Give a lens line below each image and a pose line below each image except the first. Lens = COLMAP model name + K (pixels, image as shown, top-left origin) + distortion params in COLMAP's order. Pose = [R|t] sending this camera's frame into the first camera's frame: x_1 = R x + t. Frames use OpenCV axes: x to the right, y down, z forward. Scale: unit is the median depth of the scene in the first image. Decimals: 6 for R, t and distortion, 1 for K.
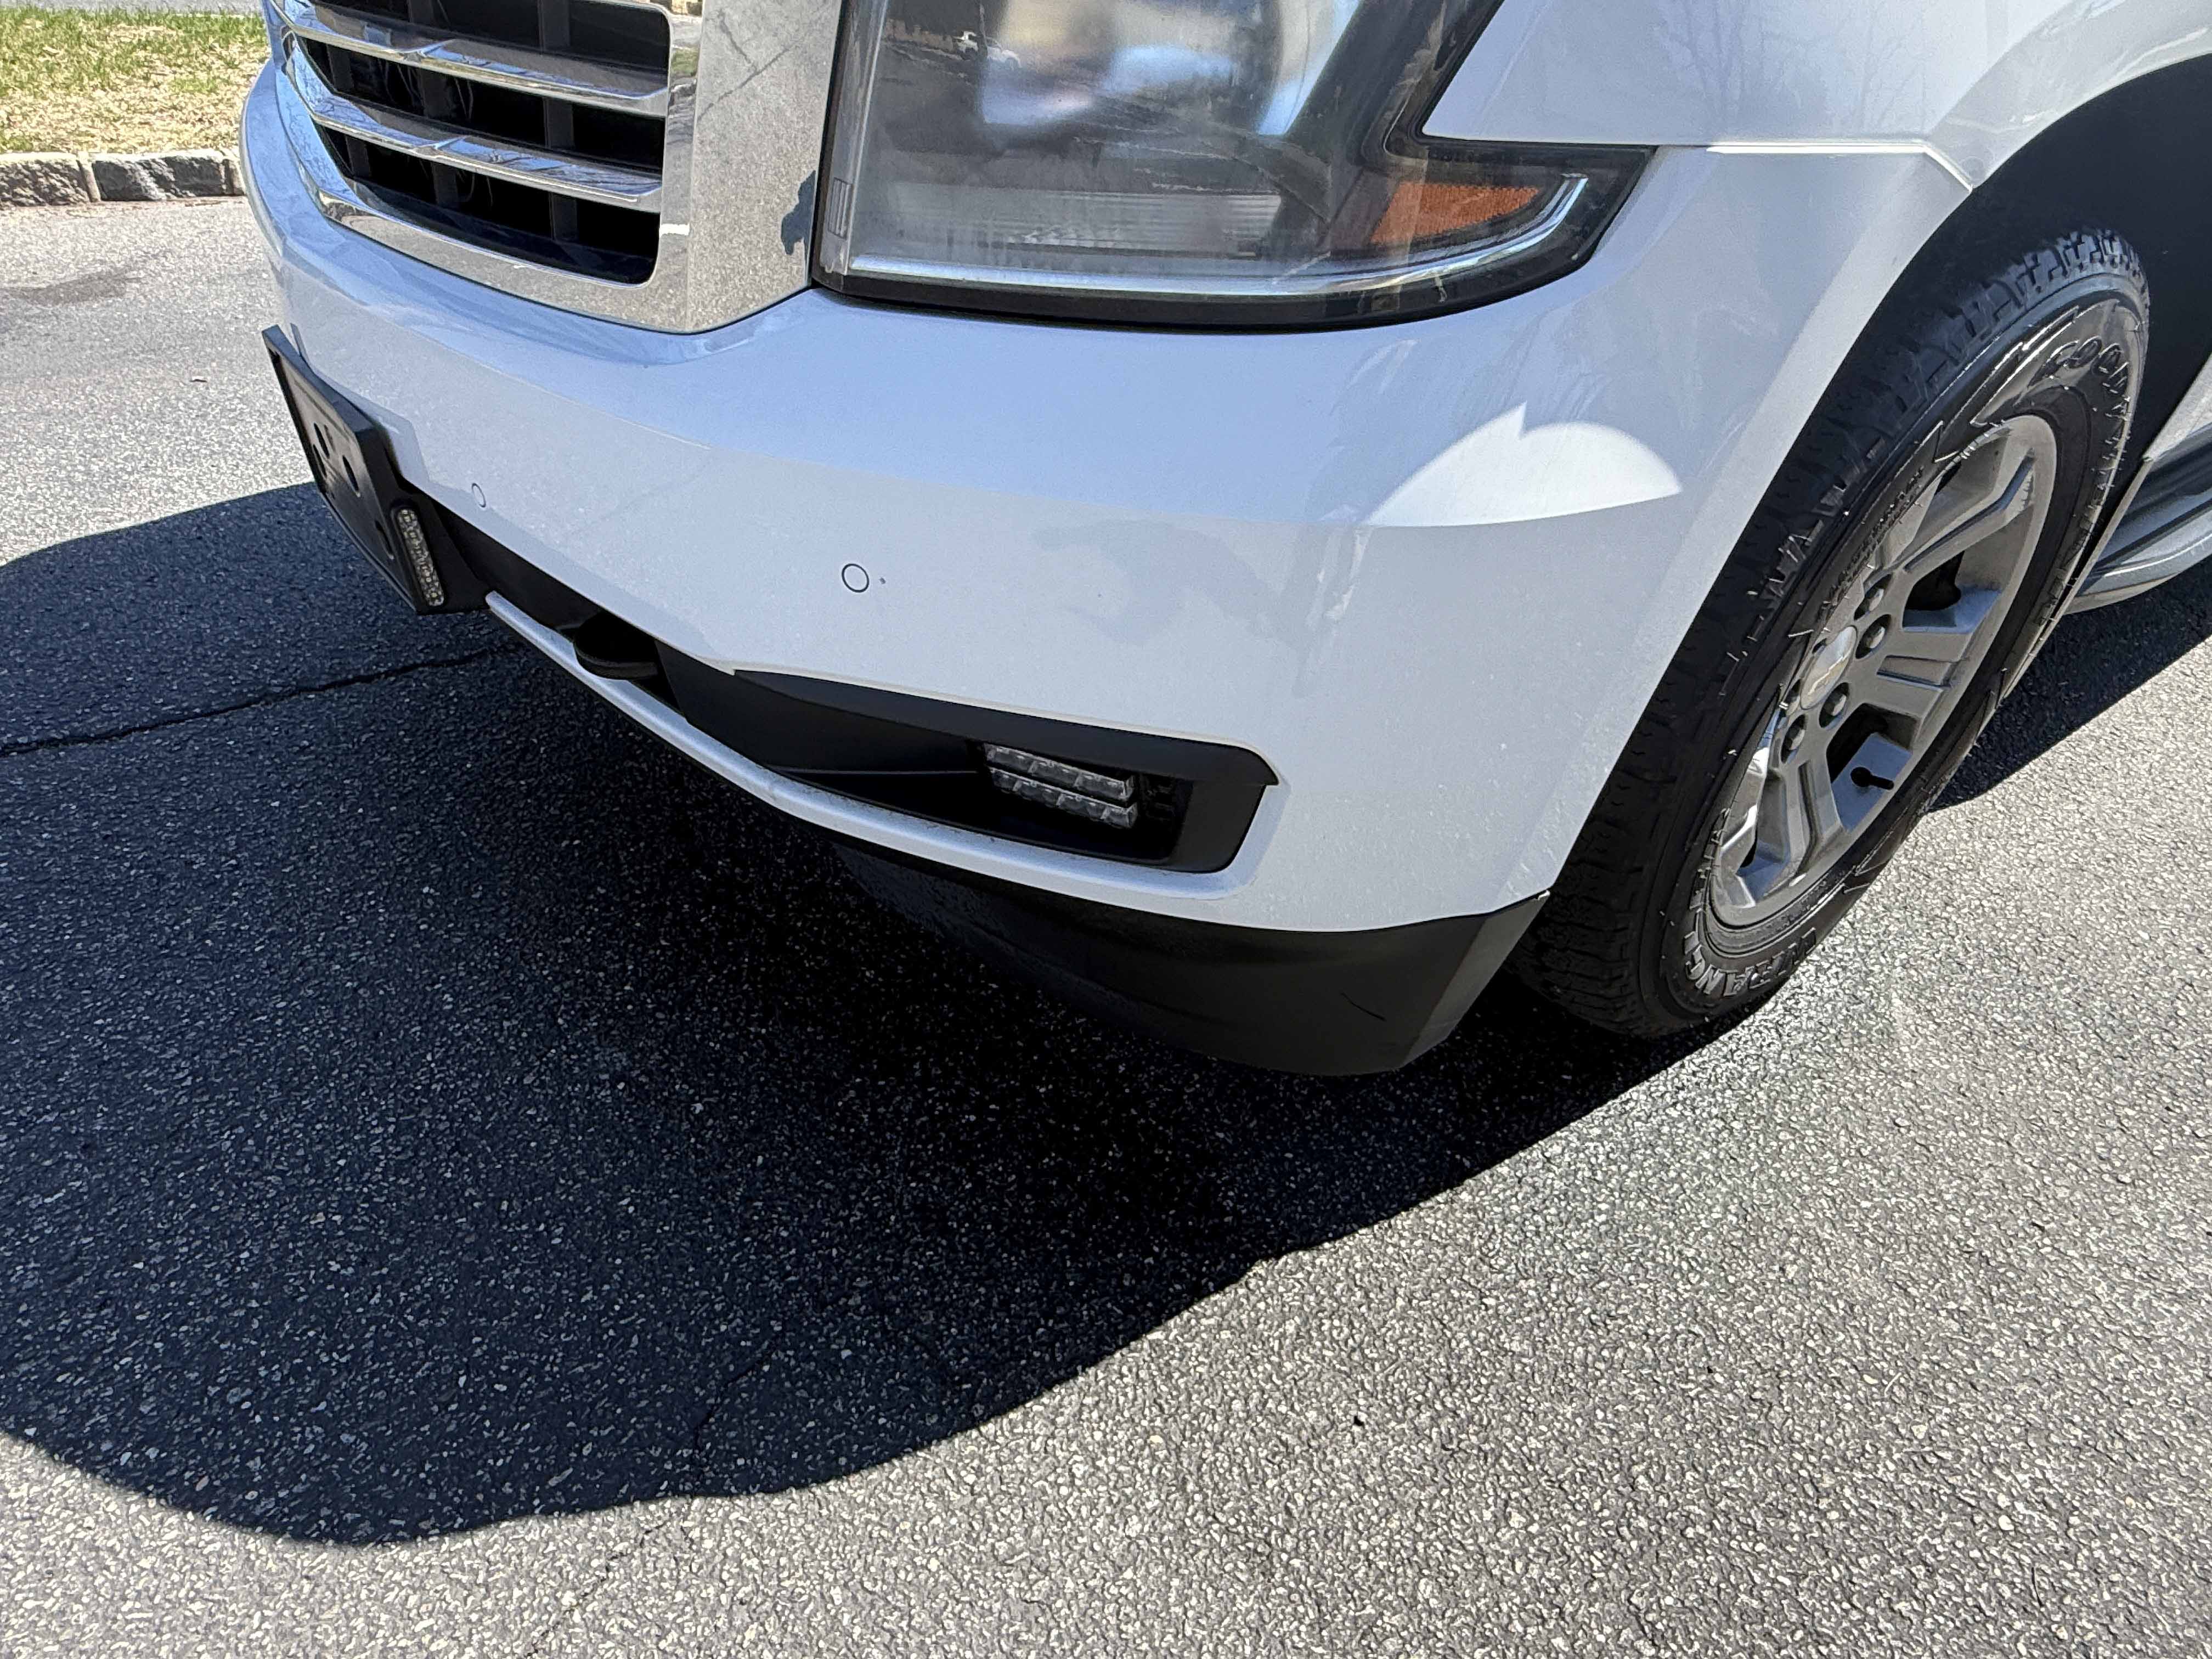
lens RADIAL K [[1348.0, 0, 1104.1], [0, 1348.0, 836.6], [0, 0, 1]] dist [-0.004006, 0.002110]
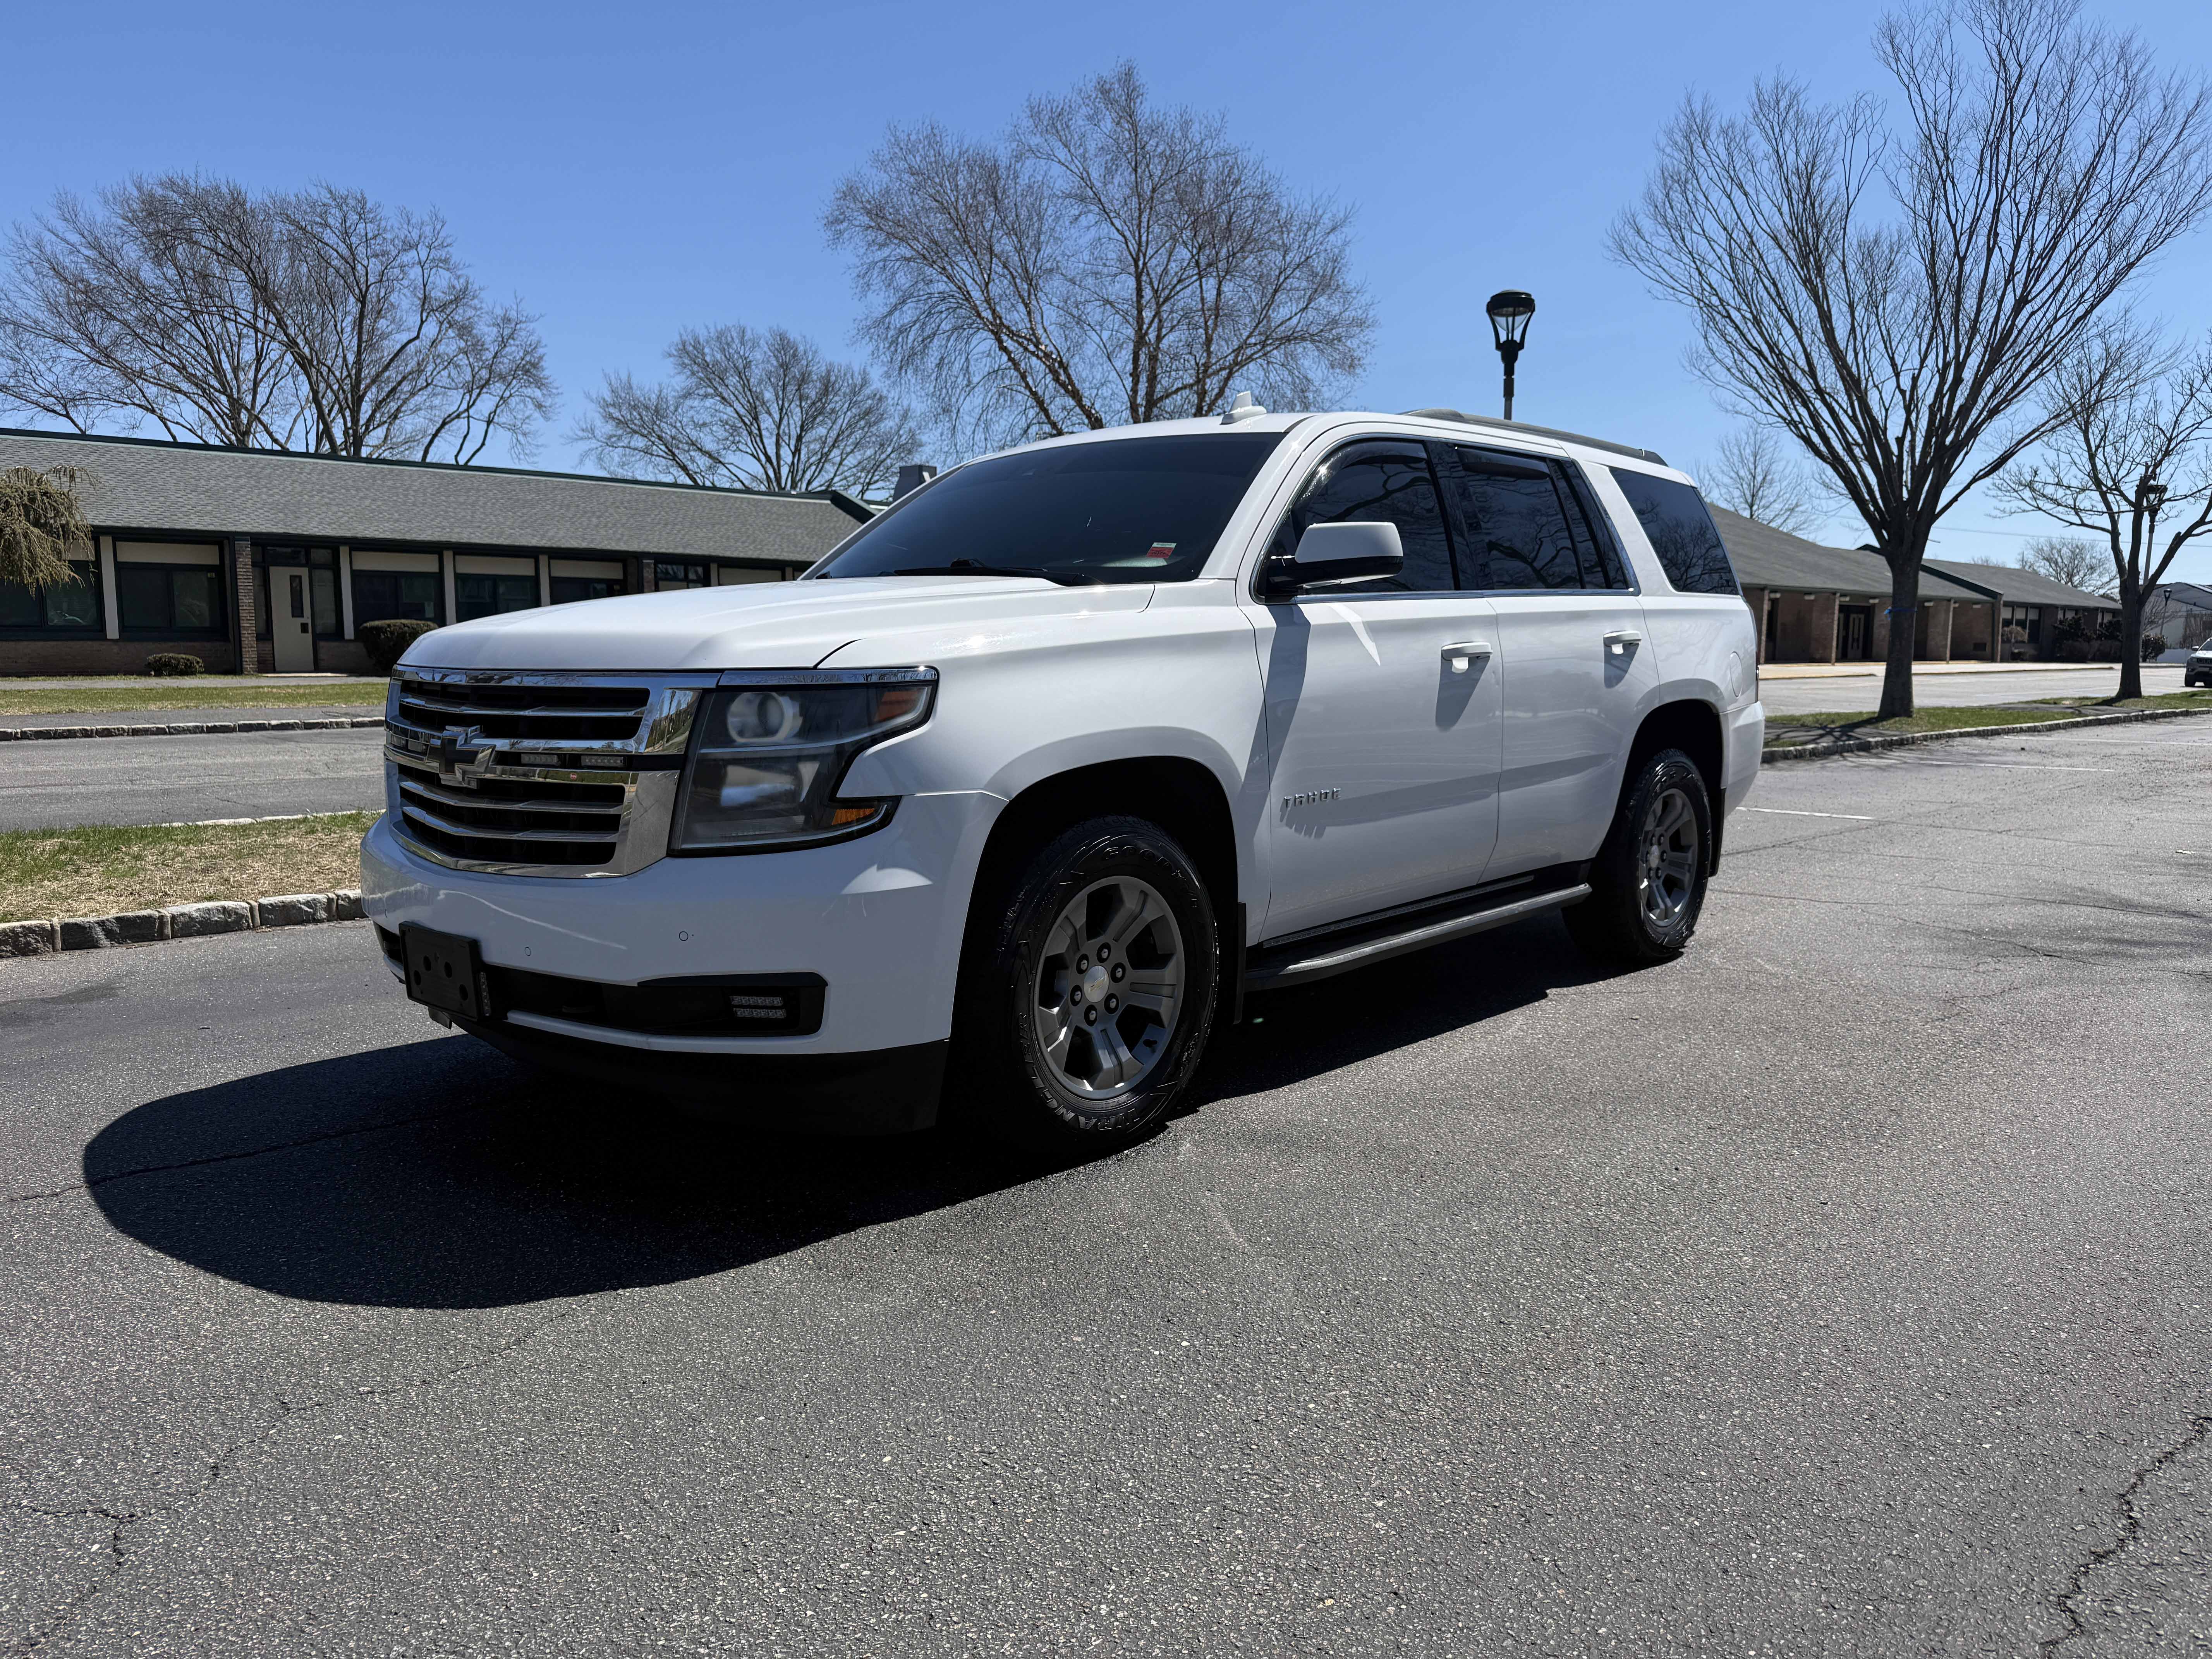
lens RADIAL K [[1530.7, 0, 1106.0], [0, 1530.7, 829.5], [0, 0, 1]] dist [0.052824, -0.000067]
pose [[0.985380, -0.087496, 0.146184, 0.141197], [0.146997, 0.870393, -0.469902, 0.710941], [-0.086123, 0.484521, 0.870530, -1.164299]]
